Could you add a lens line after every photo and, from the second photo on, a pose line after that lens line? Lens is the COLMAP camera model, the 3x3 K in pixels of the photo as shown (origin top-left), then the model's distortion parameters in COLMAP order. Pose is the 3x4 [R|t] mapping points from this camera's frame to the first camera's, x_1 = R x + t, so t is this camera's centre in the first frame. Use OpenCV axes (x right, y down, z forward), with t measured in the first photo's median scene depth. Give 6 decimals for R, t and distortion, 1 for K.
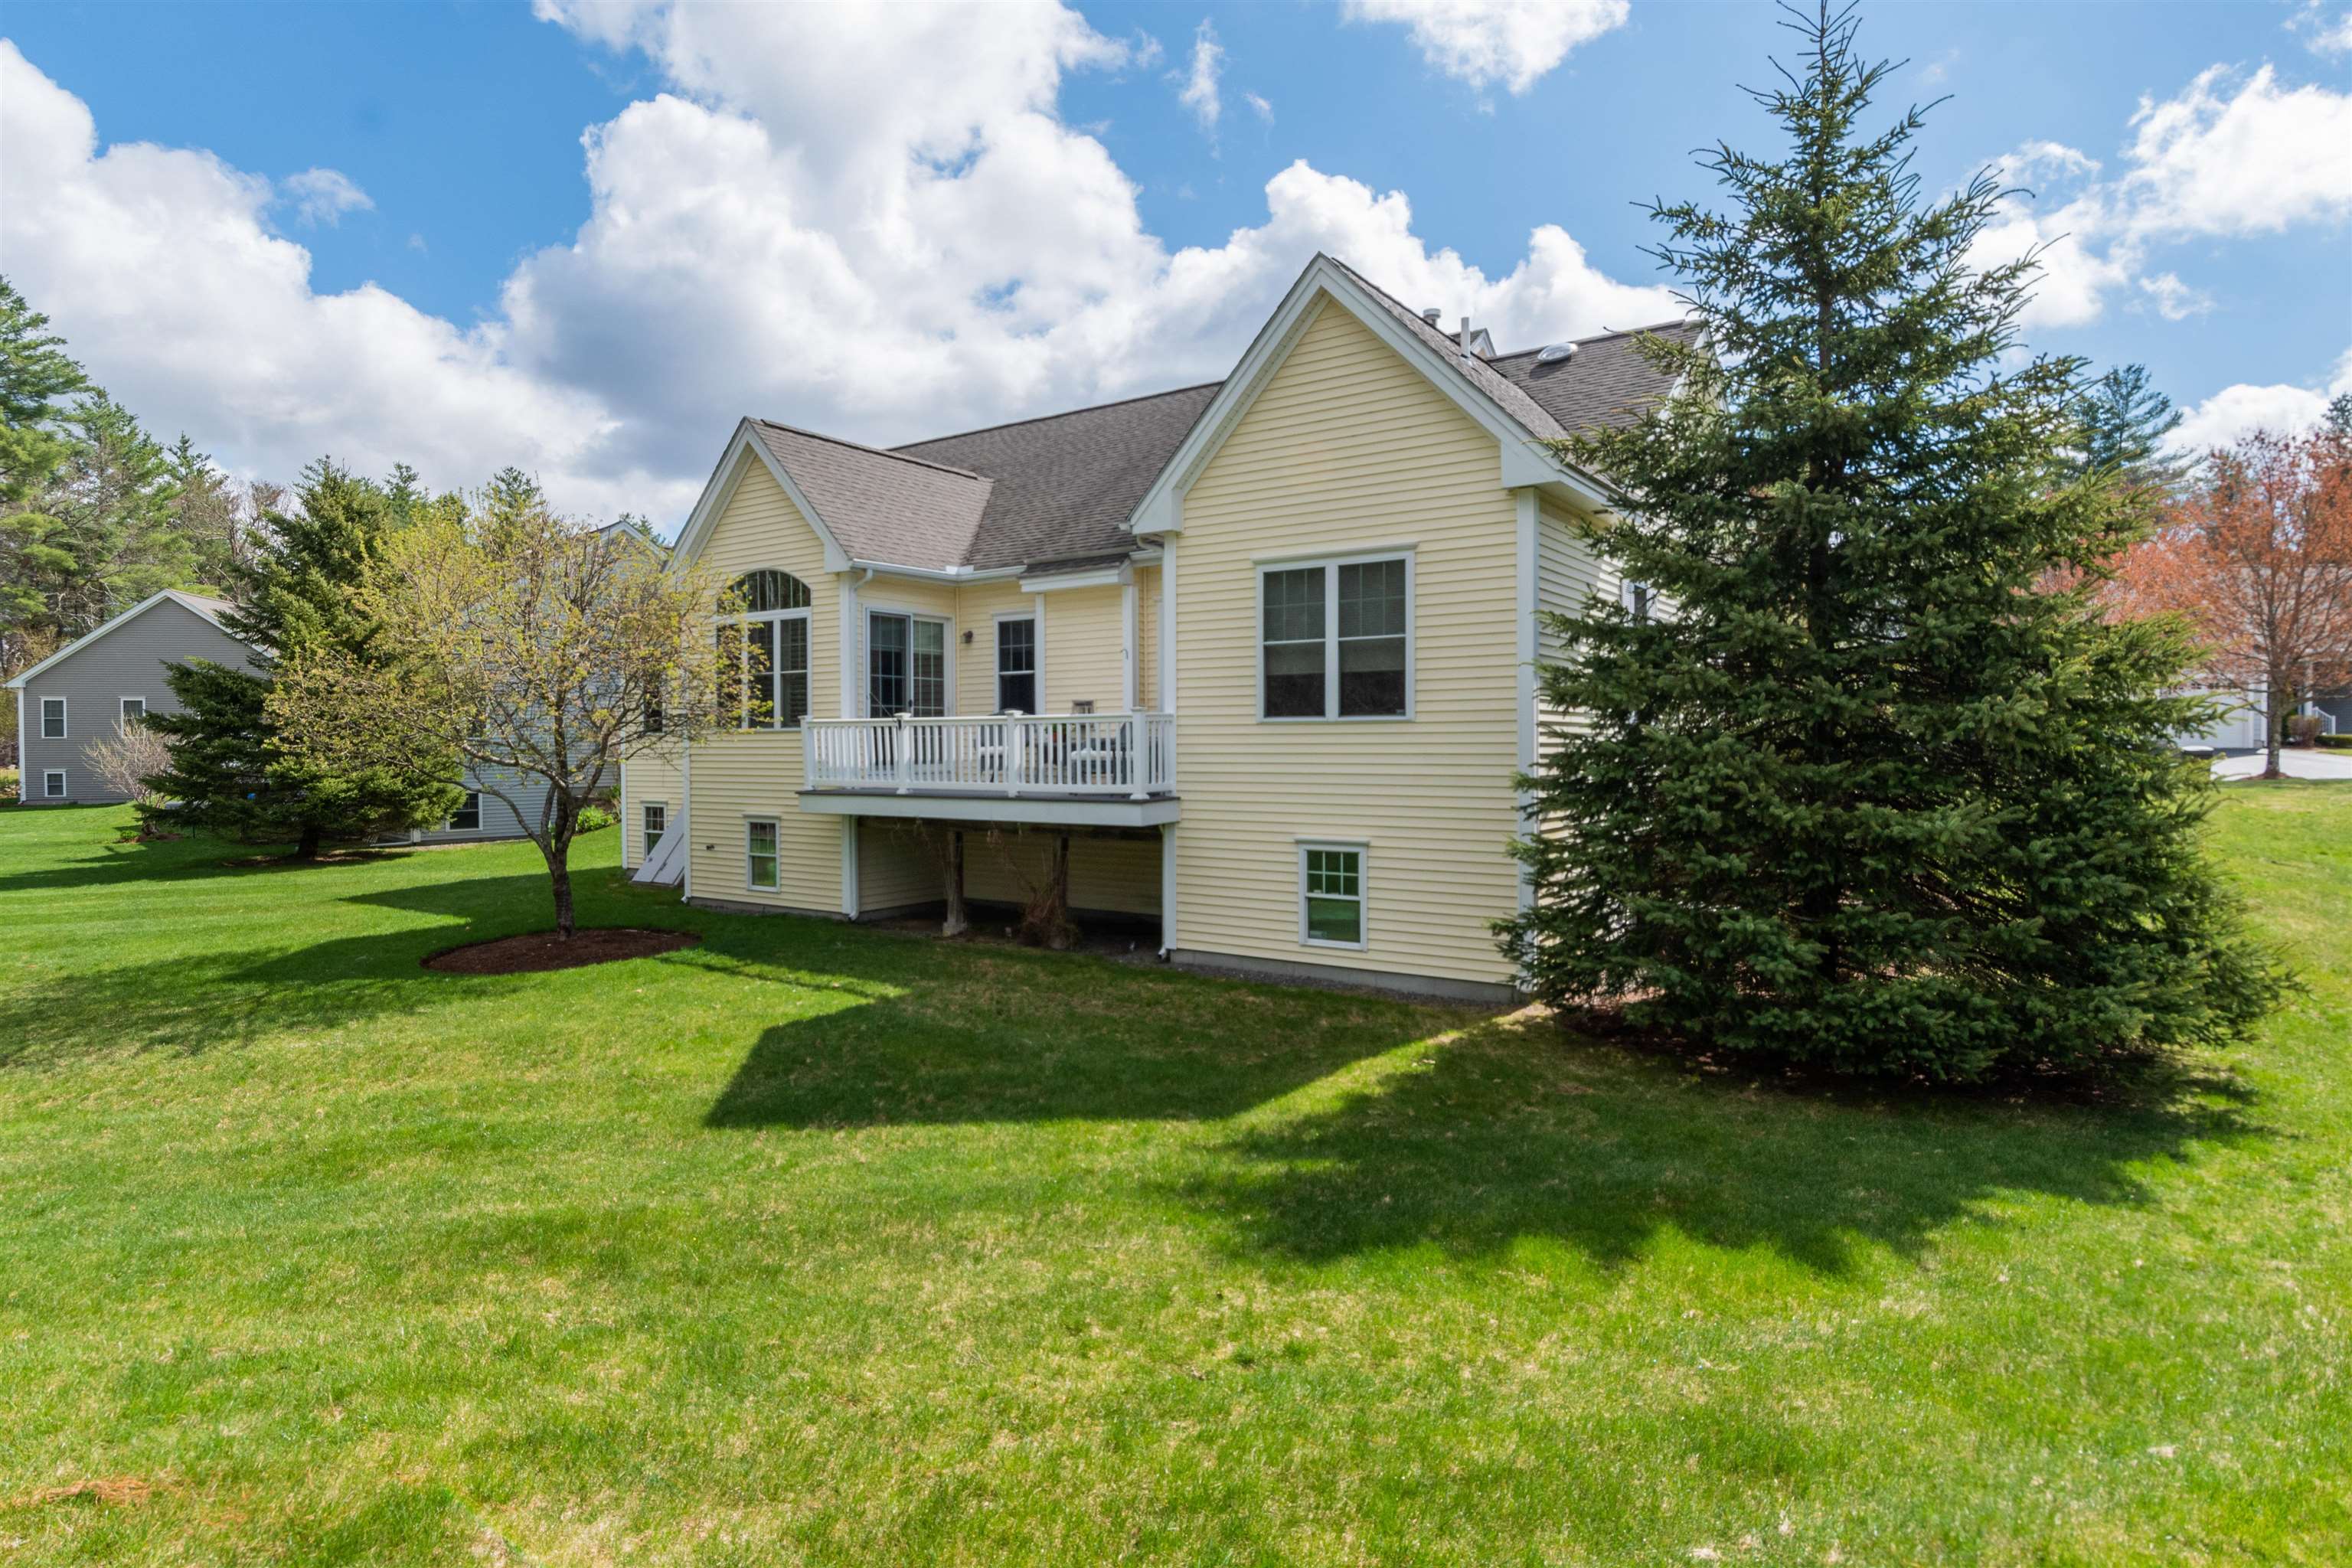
lens RADIAL K [[1252.8, 0, 1092.2], [0, 1252.8, 772.5], [0, 0, 1]] dist [0.000446, -0.000442]
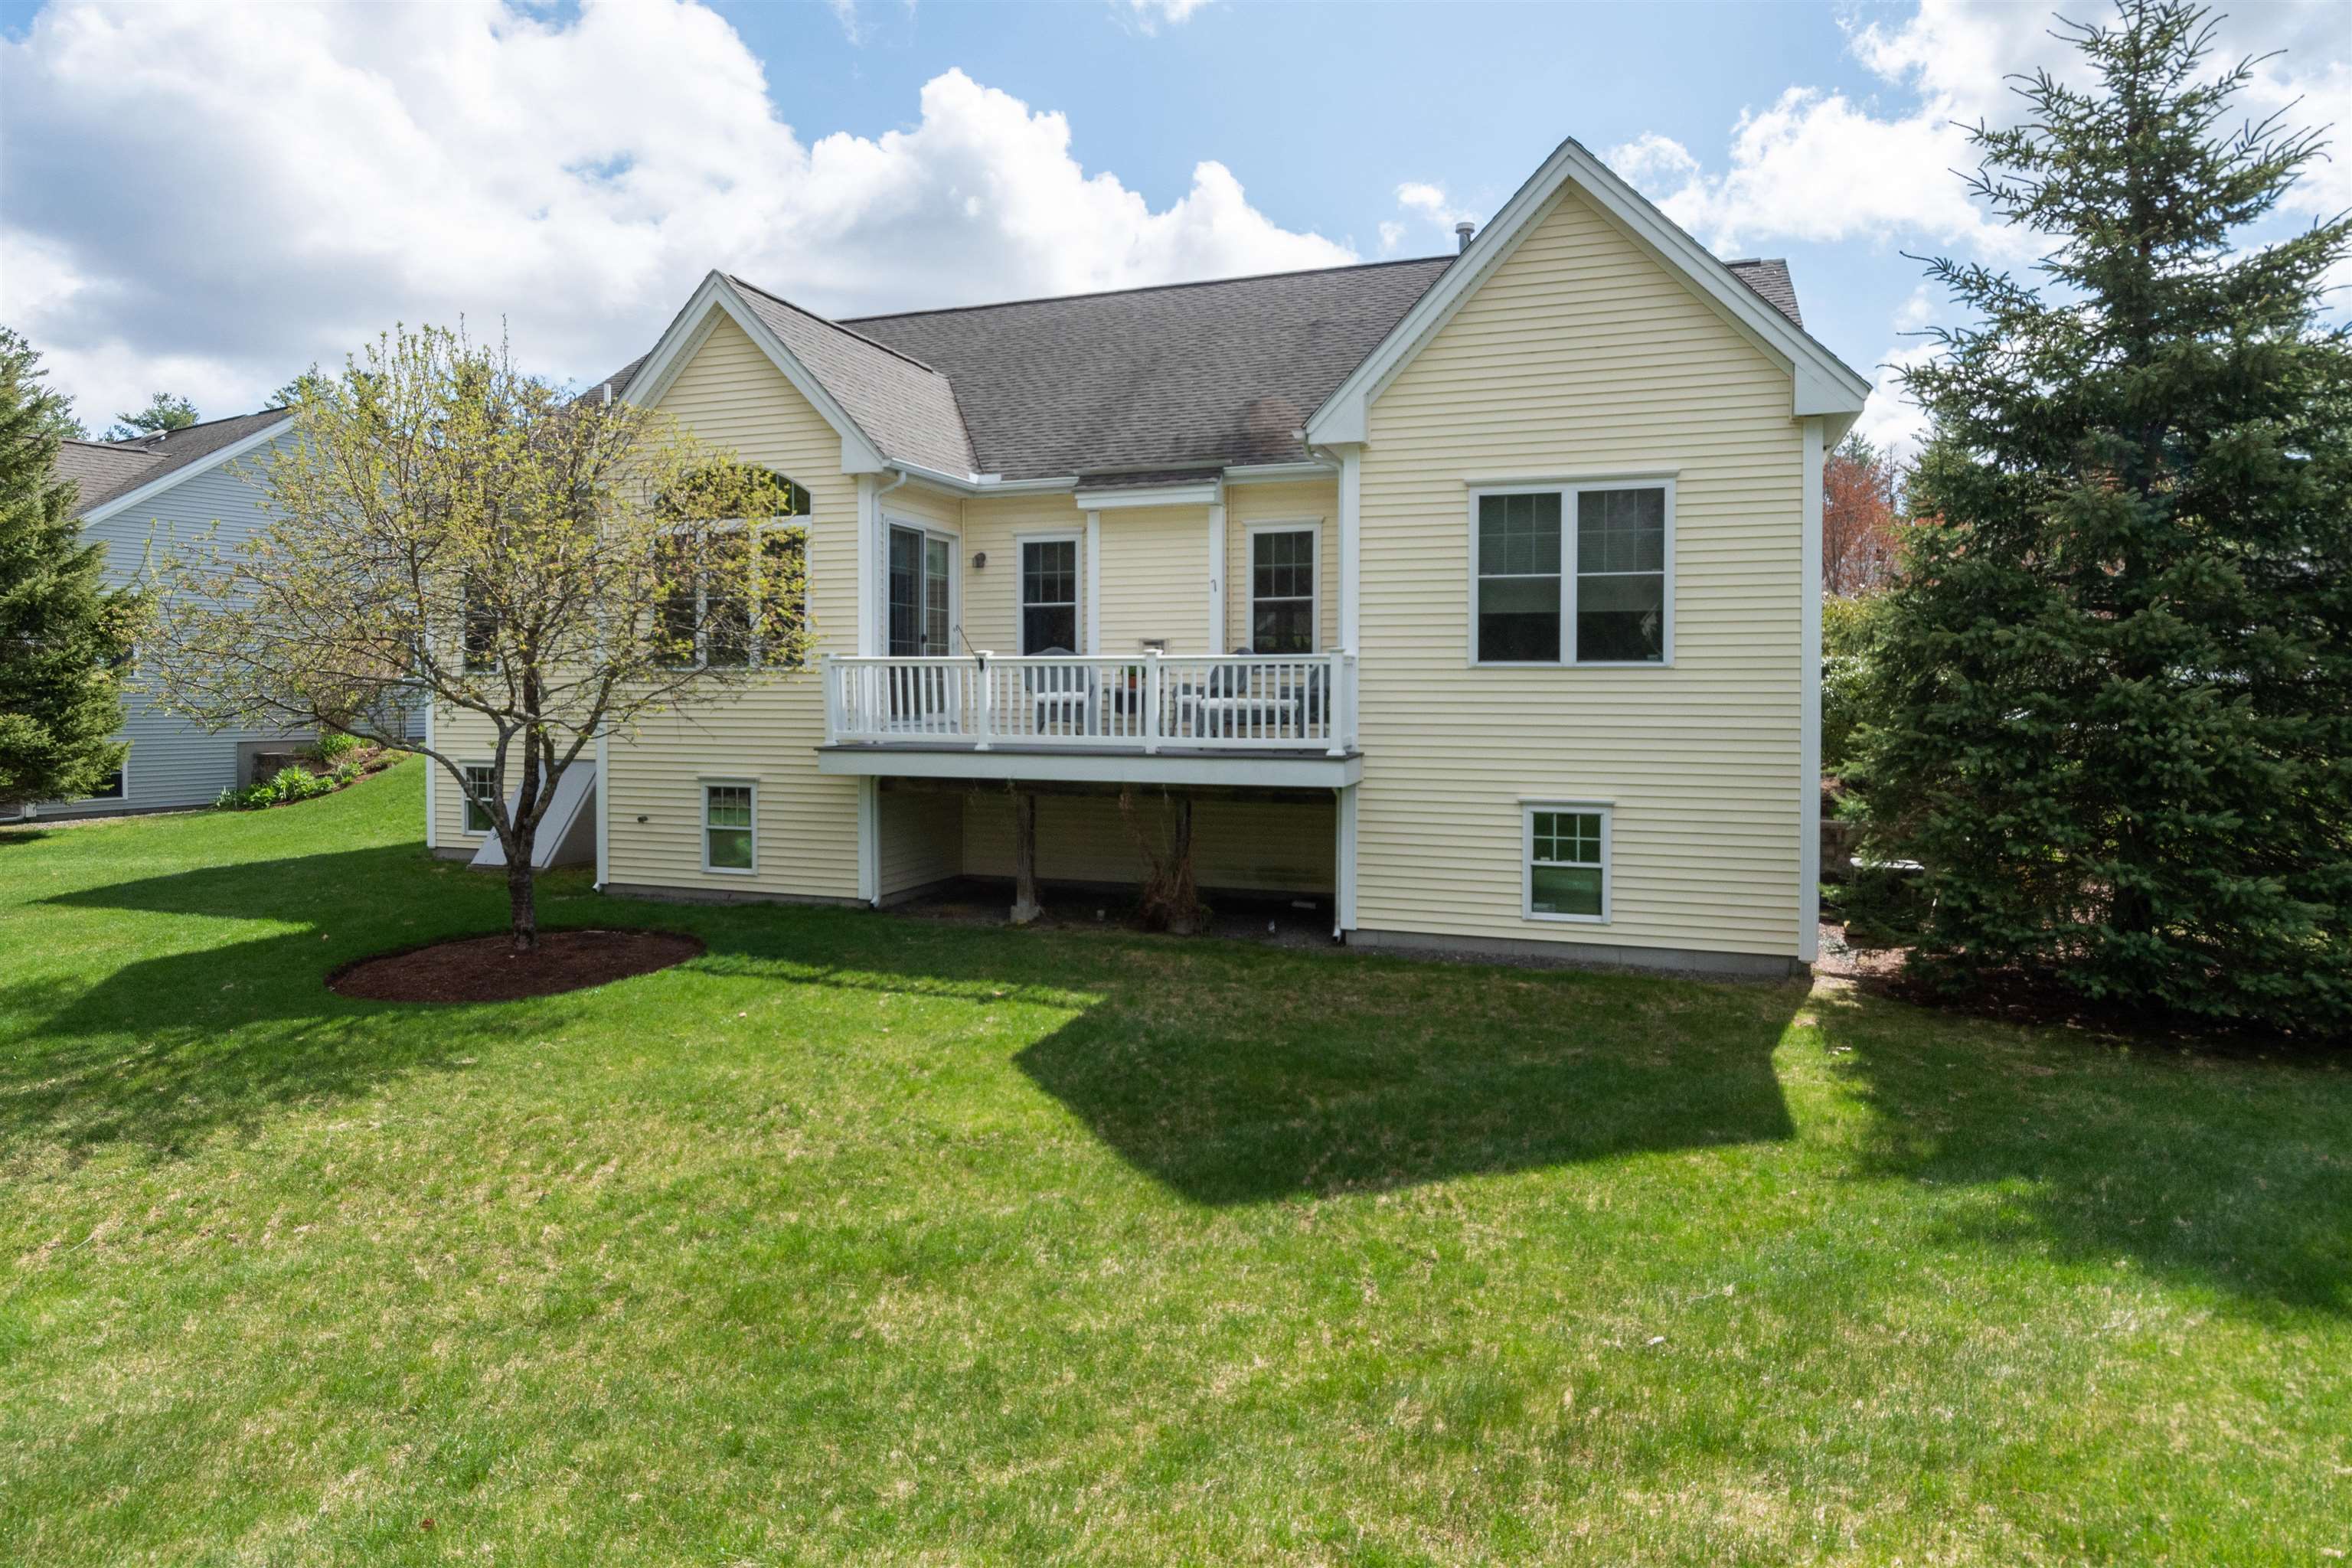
lens RADIAL K [[1367.9, 0, 1129.5], [0, 1367.9, 710.6], [0, 0, 1]] dist [-0.003427, -0.003220]
pose [[0.962236, 0.002669, 0.272205, -0.343286], [-0.000543, 0.999969, -0.007886, -0.001799], [-0.272217, 0.007441, 0.962207, 0.140304]]
